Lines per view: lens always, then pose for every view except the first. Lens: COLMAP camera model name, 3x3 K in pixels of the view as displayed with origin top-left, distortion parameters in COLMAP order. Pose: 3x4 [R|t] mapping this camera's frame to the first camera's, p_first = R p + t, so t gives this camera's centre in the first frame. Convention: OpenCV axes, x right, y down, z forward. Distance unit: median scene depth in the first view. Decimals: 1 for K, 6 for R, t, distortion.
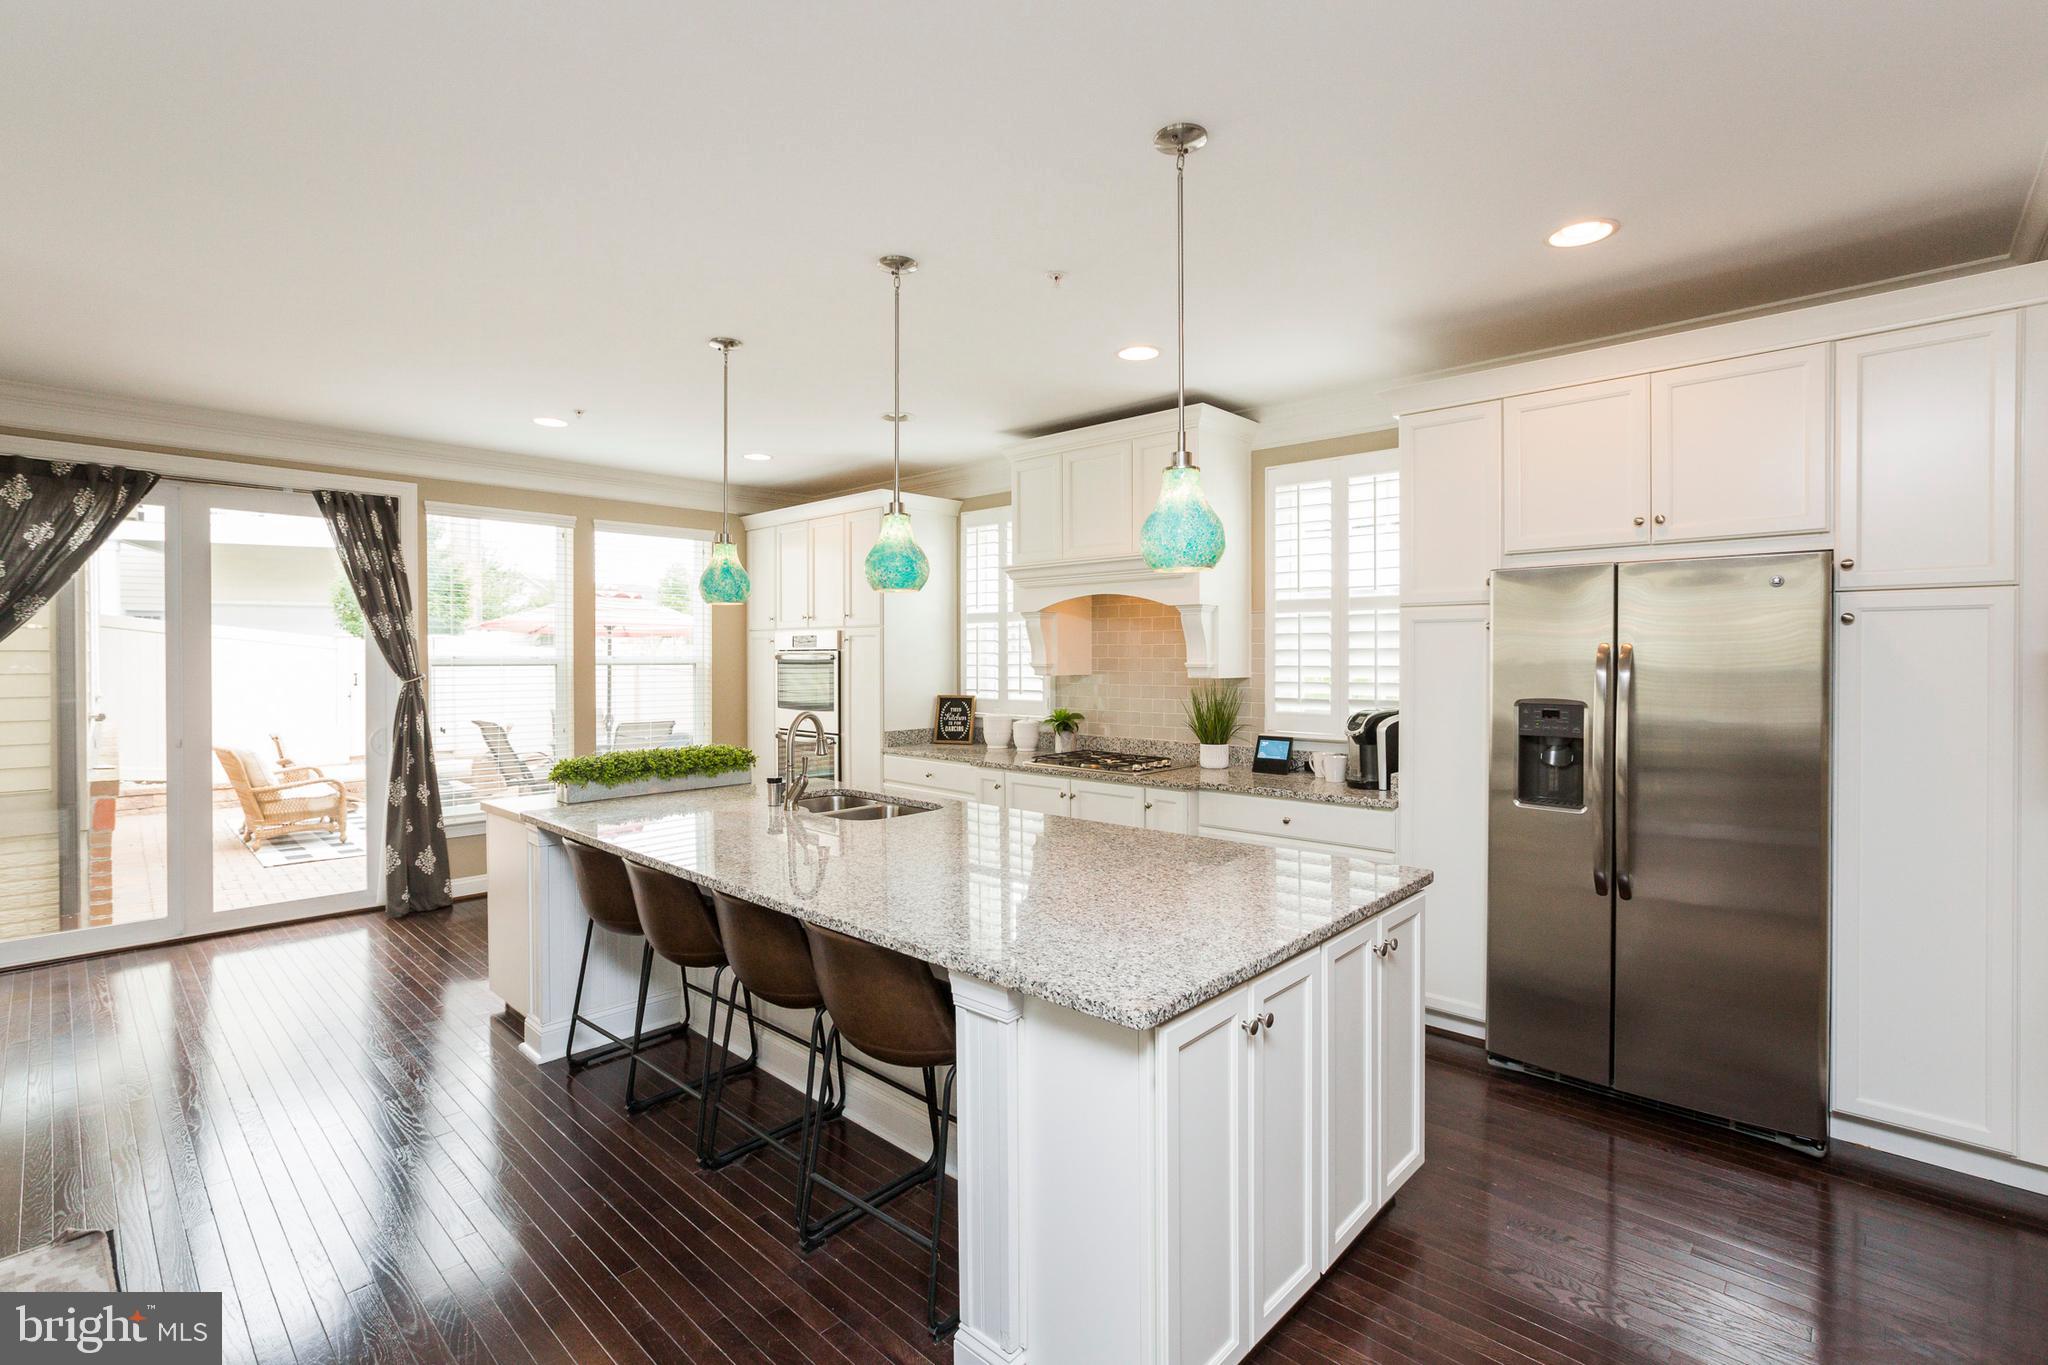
lens RADIAL K [[936.2, 0, 1034.8], [0, 936.2, 666.3], [0, 0, 1]] dist [-0.011418, 0.007836]
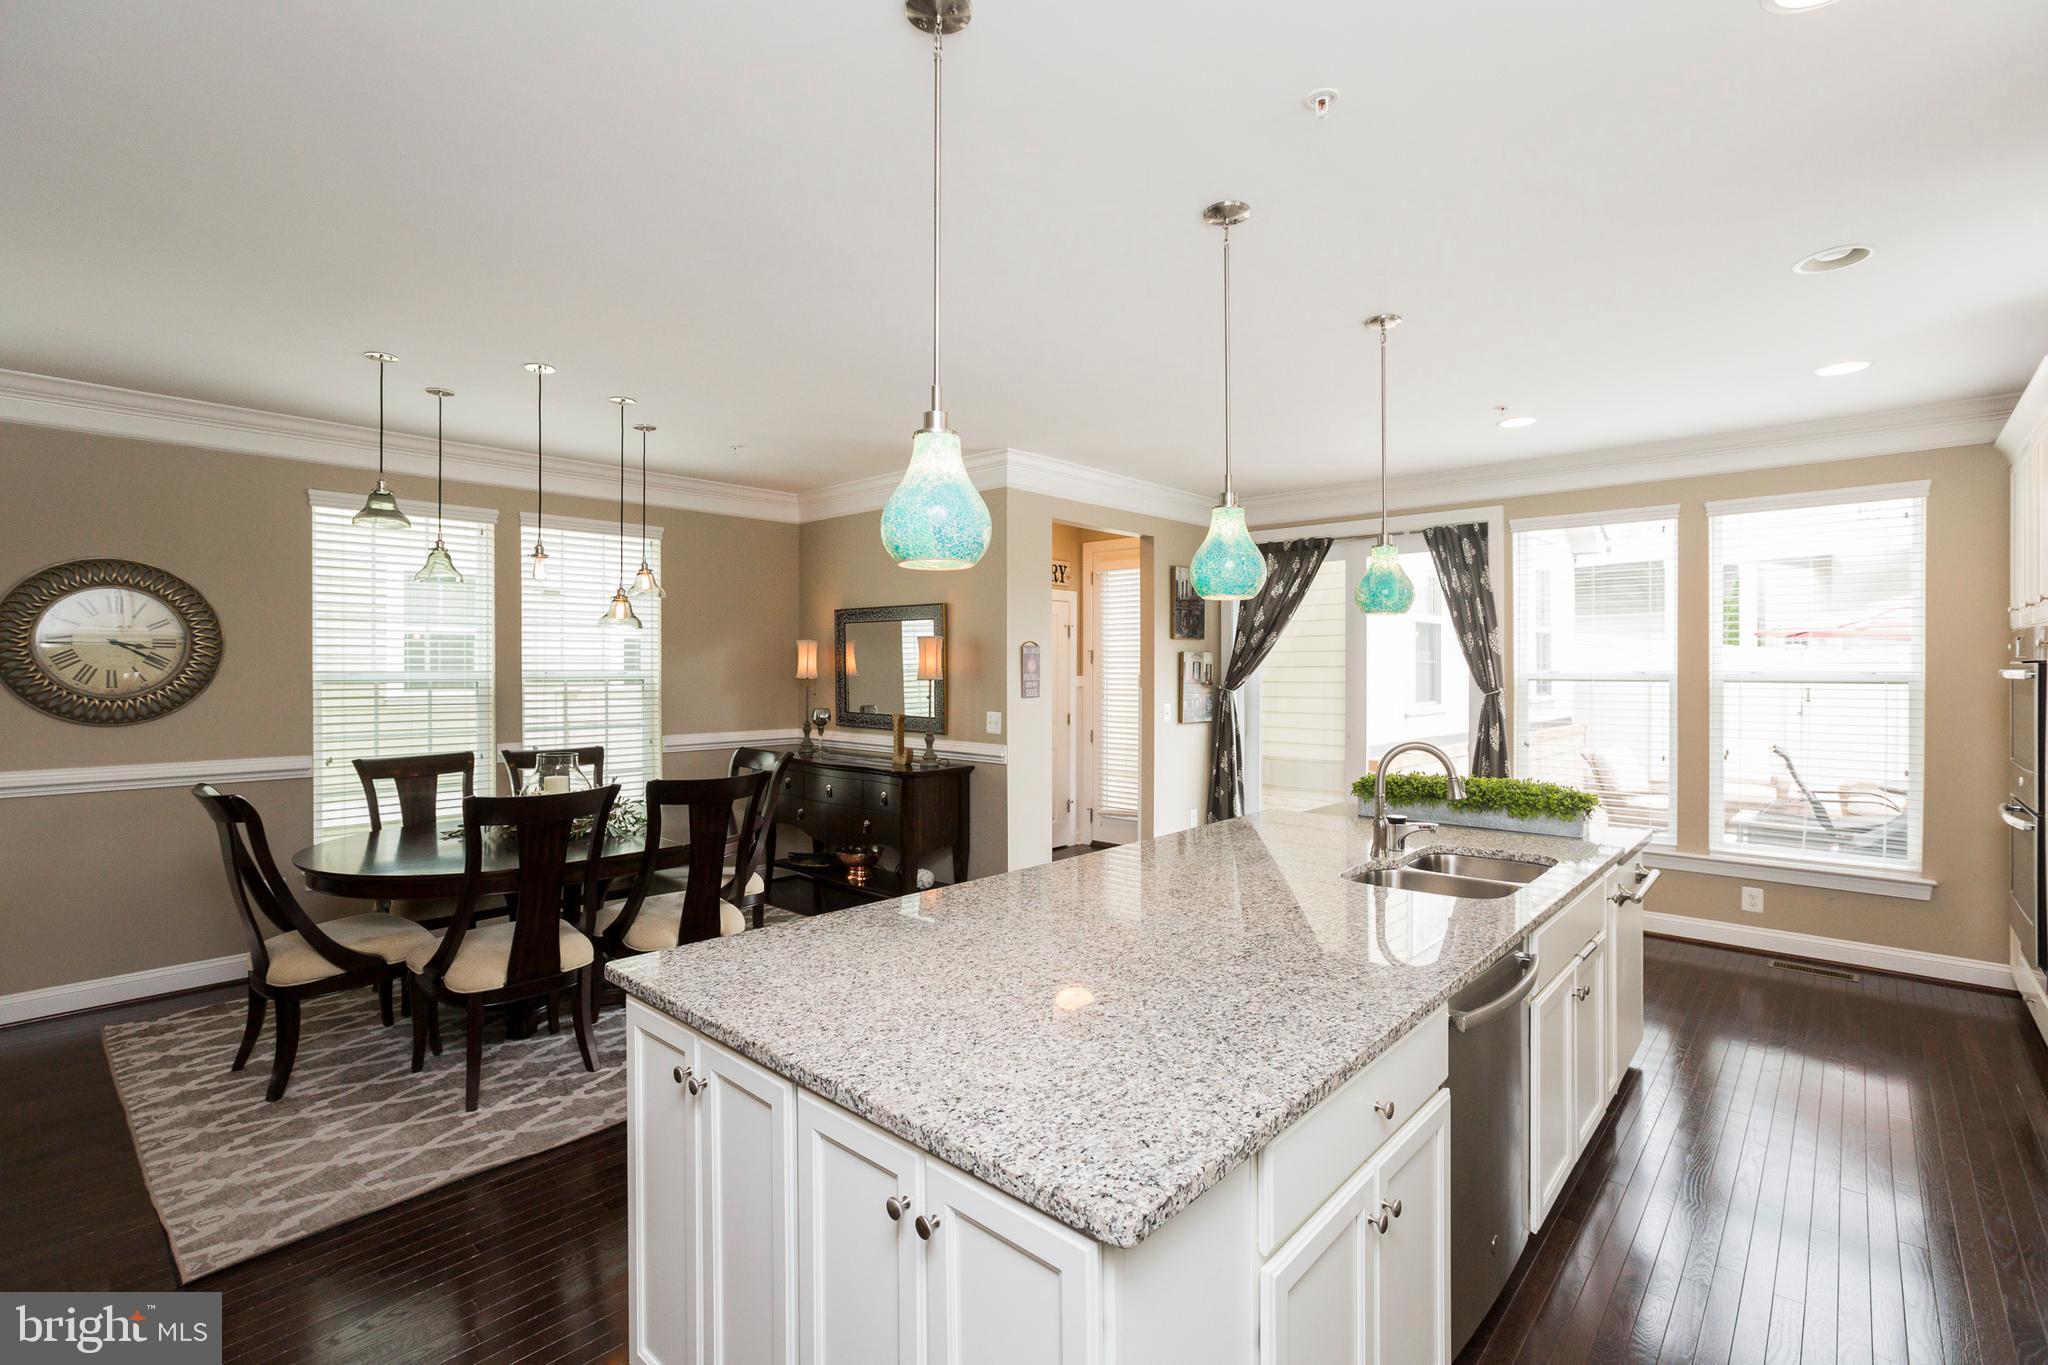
lens RADIAL K [[936.2, 0, 1001.3], [0, 936.2, 667.2], [0, 0, 1]] dist [-0.011418, 0.007836]
pose [[-0.004107, -0.002273, -0.999989, 0.399281], [-0.009203, 0.999955, -0.002235, -0.007438], [0.999949, 0.009194, -0.004128, 0.460970]]
